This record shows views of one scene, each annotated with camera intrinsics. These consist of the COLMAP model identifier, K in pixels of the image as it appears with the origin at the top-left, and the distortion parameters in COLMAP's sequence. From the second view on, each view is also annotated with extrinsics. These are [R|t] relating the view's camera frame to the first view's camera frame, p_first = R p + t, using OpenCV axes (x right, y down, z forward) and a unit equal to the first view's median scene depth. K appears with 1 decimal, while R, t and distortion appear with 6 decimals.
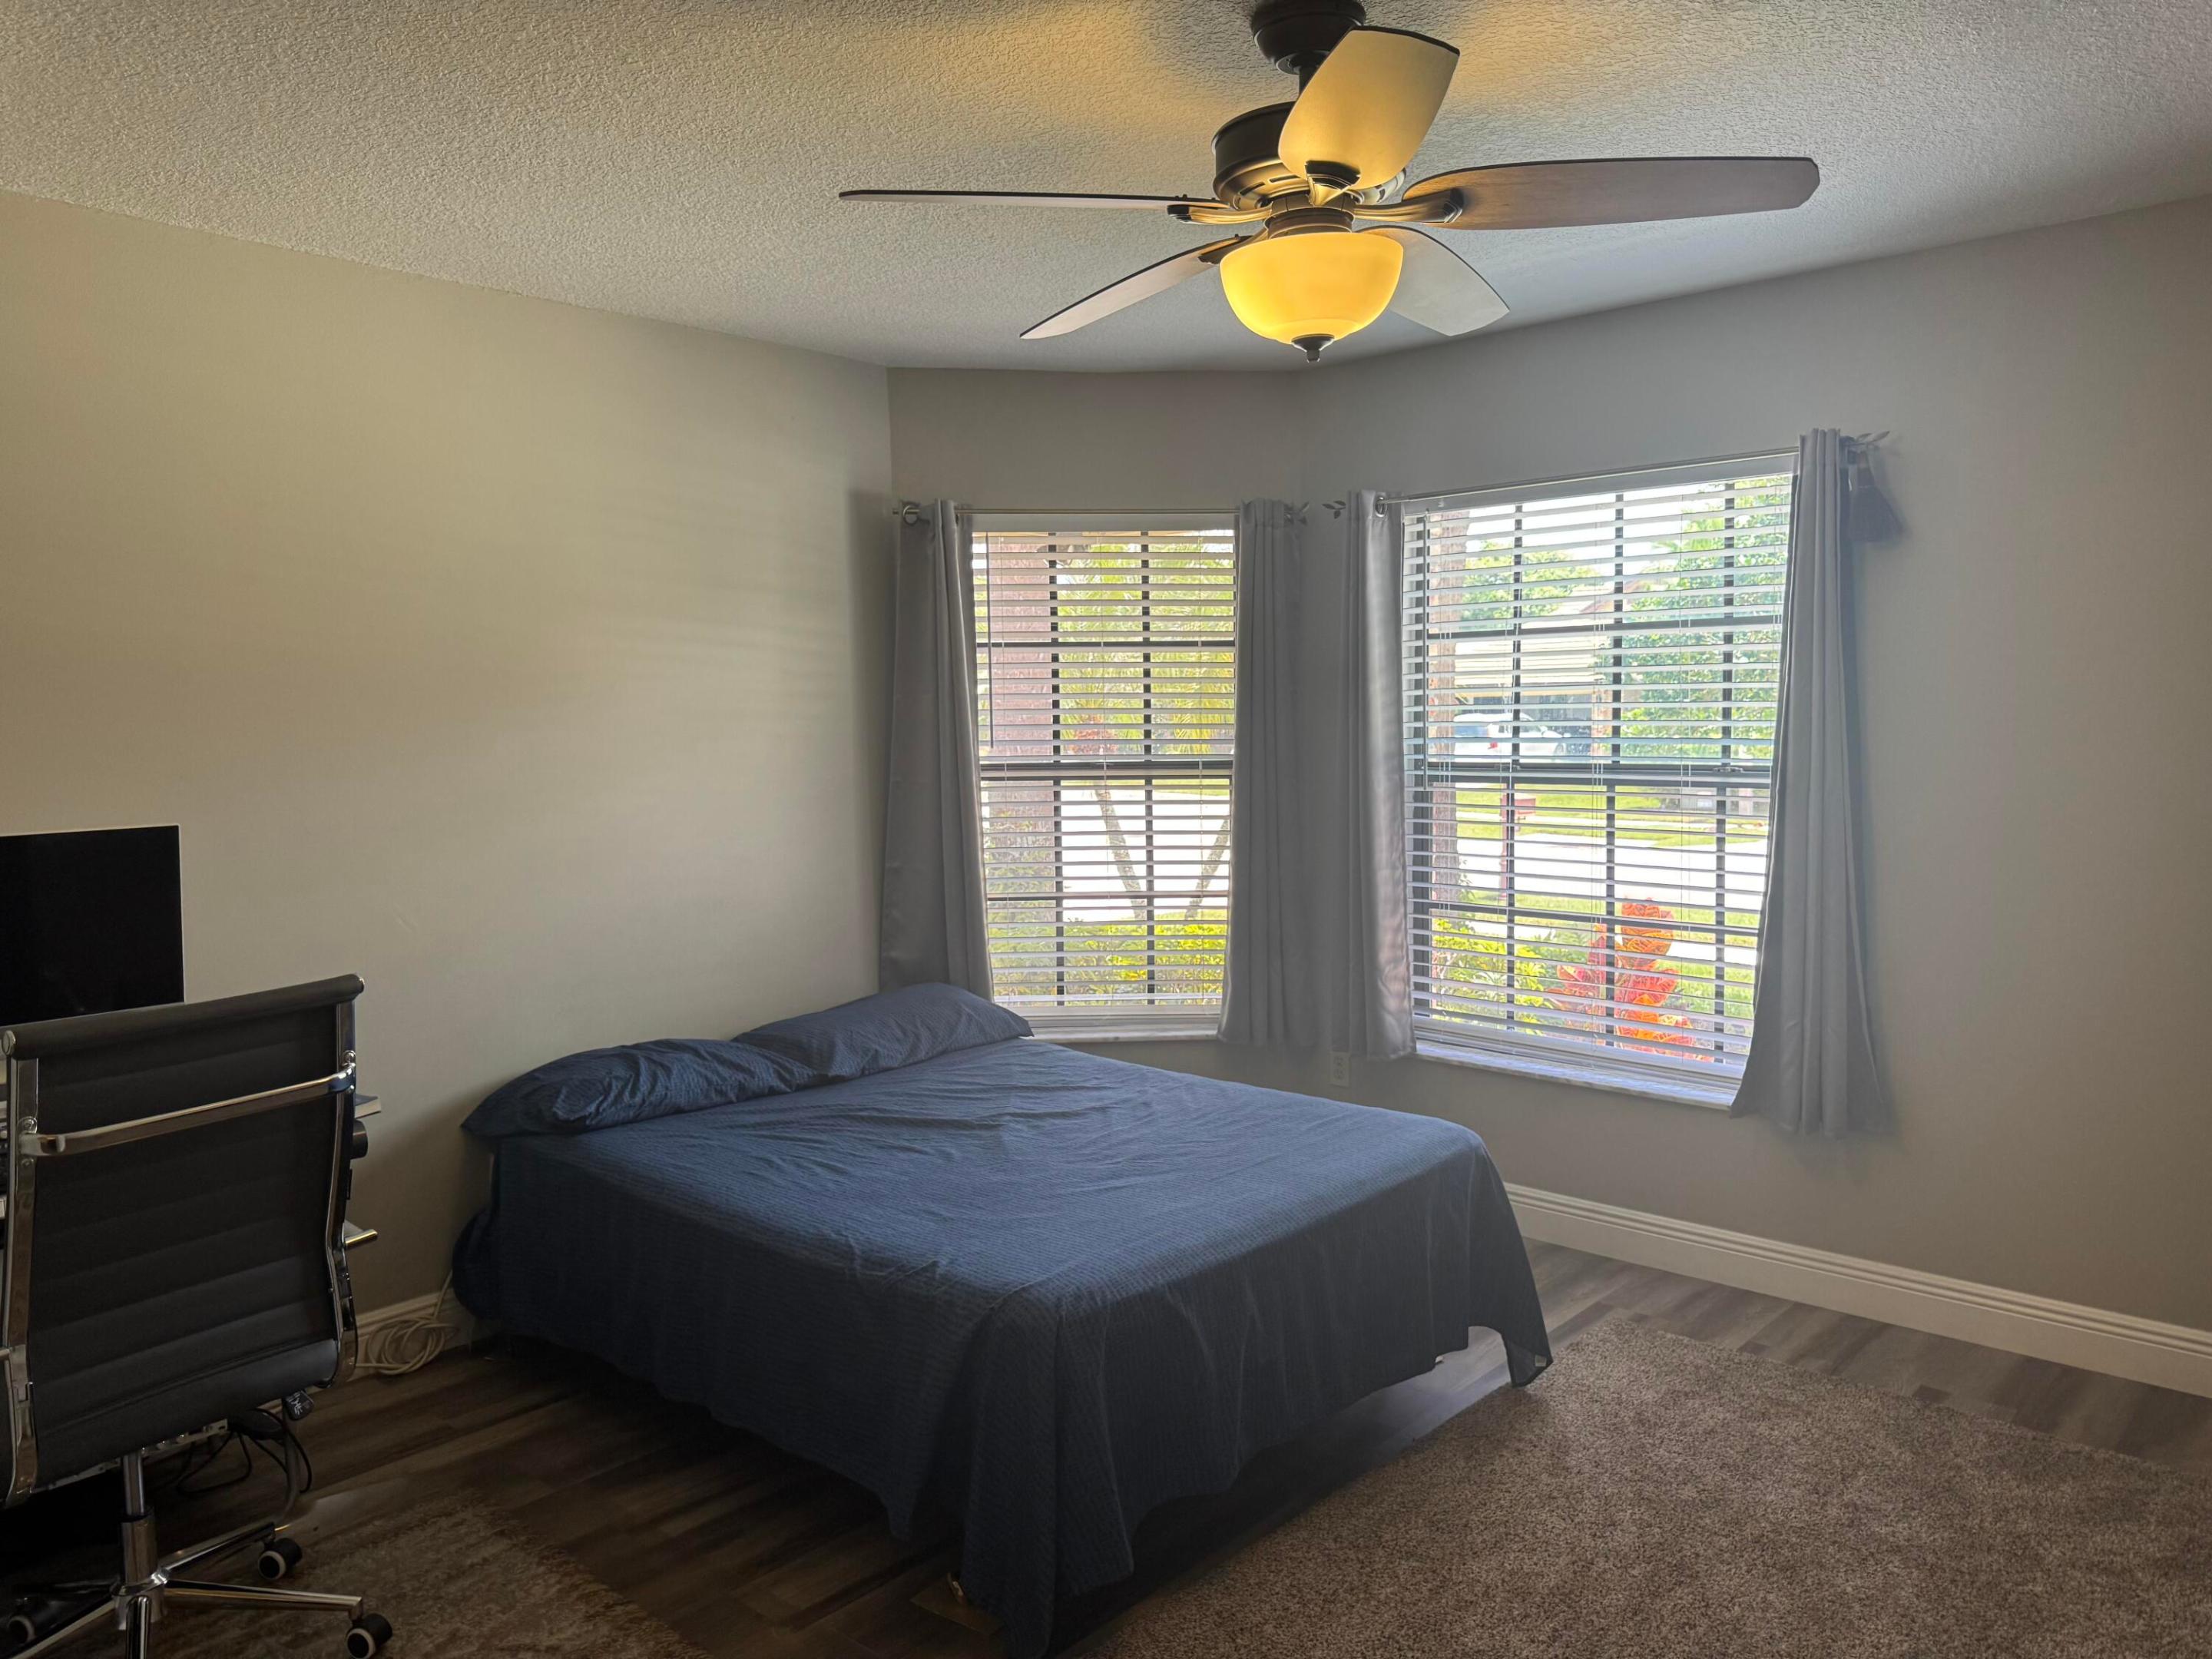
lens RADIAL K [[1580.9, 0, 1106.0], [0, 1580.9, 829.5], [0, 0, 1]] dist [0.024907, -0.031056]
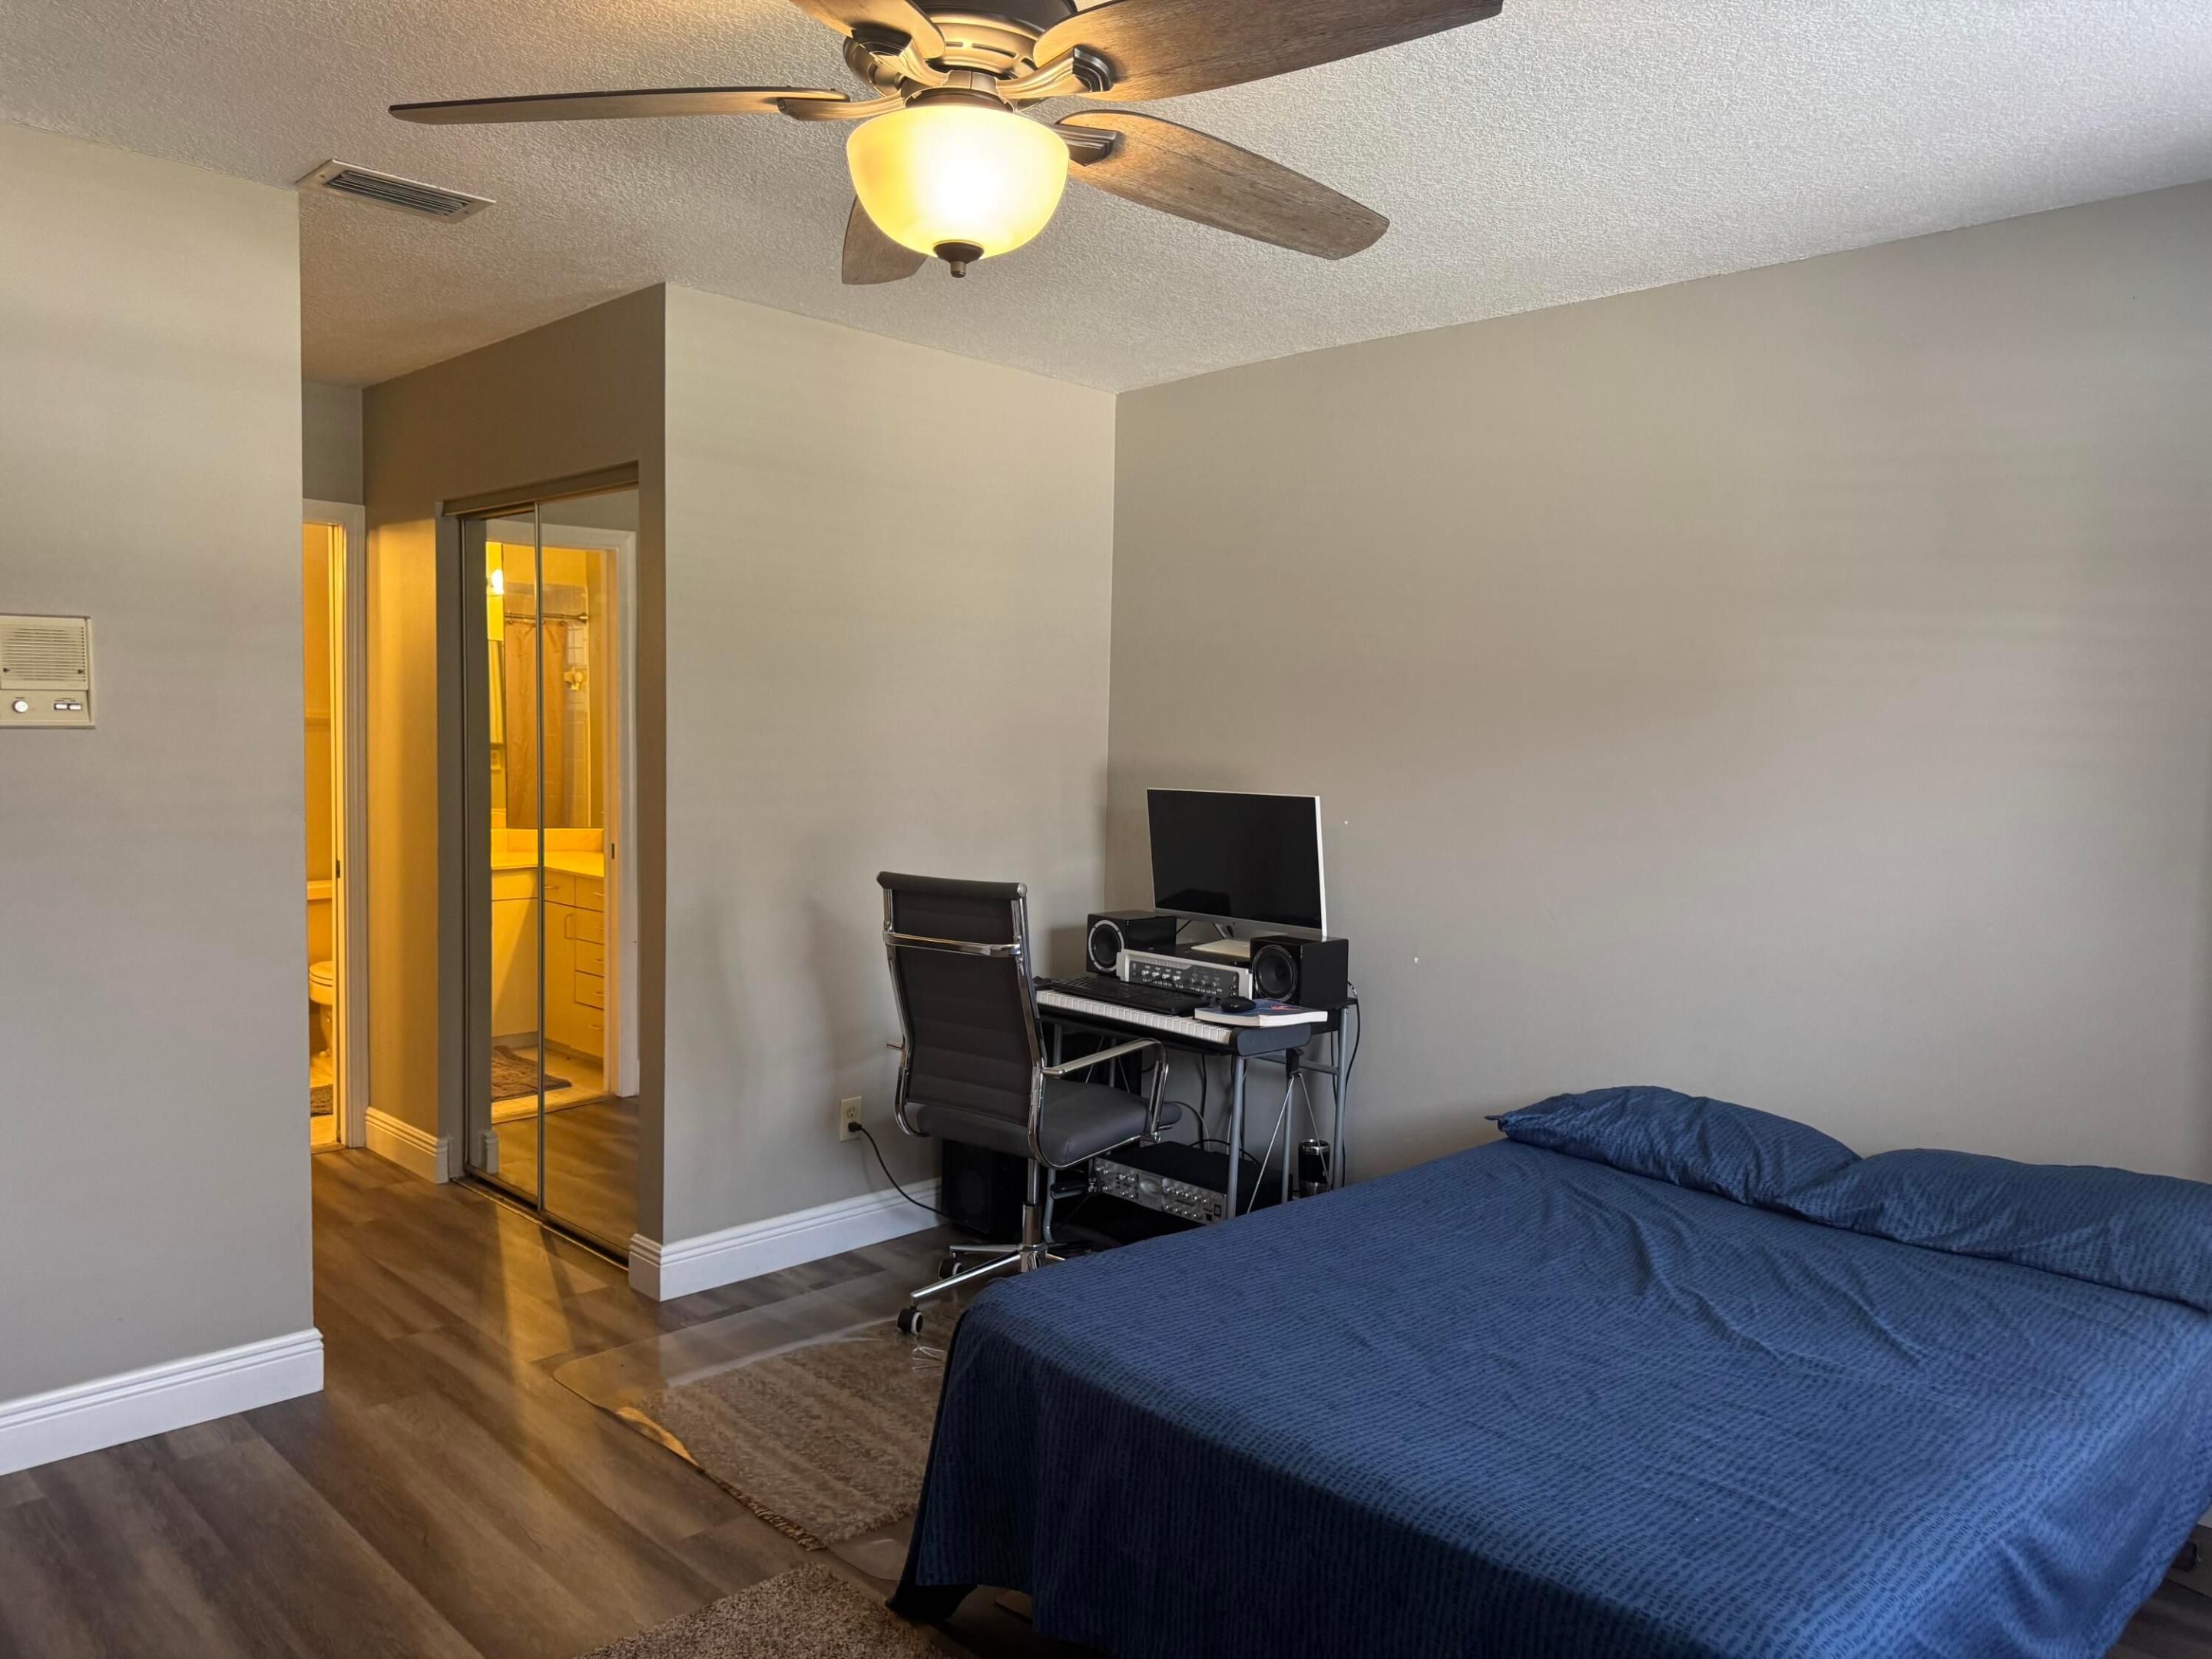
lens RADIAL K [[1580.9, 0, 1106.0], [0, 1580.9, 829.5], [0, 0, 1]] dist [0.024907, -0.031056]
pose [[-0.052148, 0.091722, -0.994418, 0.999459], [-0.095972, 0.990704, 0.096412, -0.114967], [0.994017, 0.100464, -0.042860, 1.145215]]
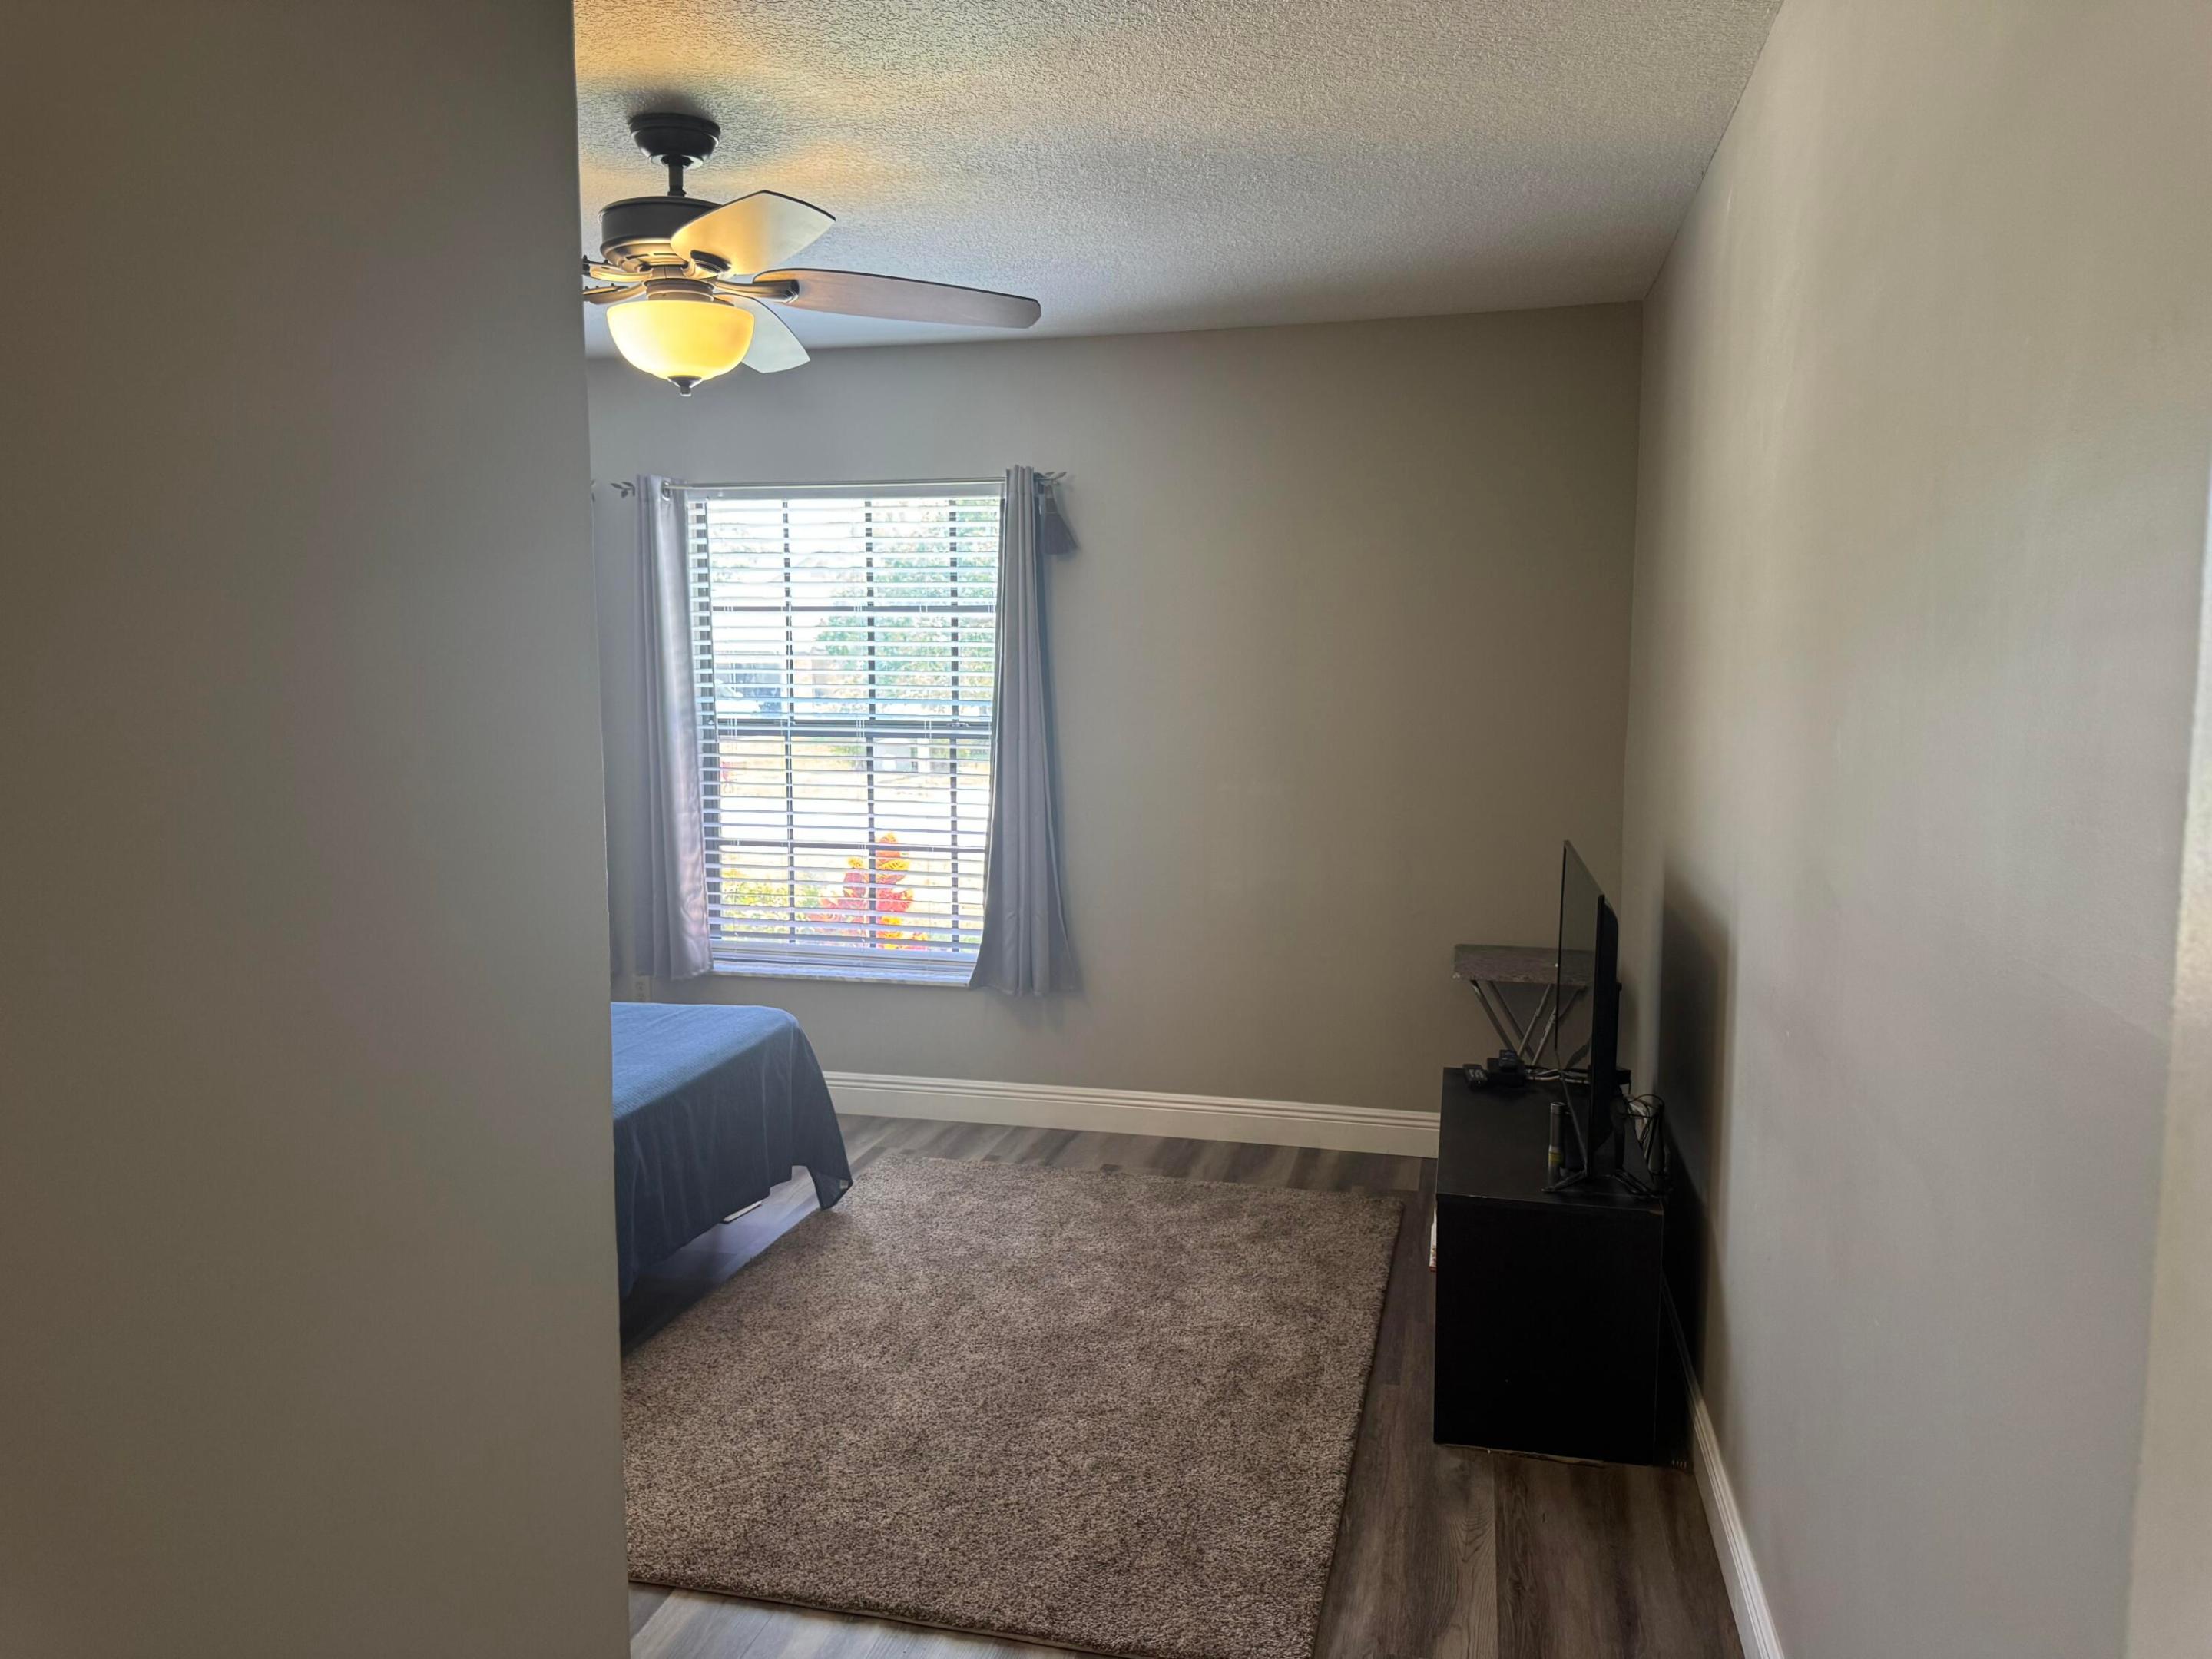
lens RADIAL K [[1580.9, 0, 1106.0], [0, 1580.9, 829.5], [0, 0, 1]] dist [0.024907, -0.031056]
pose [[0.874147, -0.028936, 0.484799, -0.140826], [0.018520, 0.999484, 0.026262, 0.017511], [-0.485309, -0.013978, 0.874231, -0.199061]]
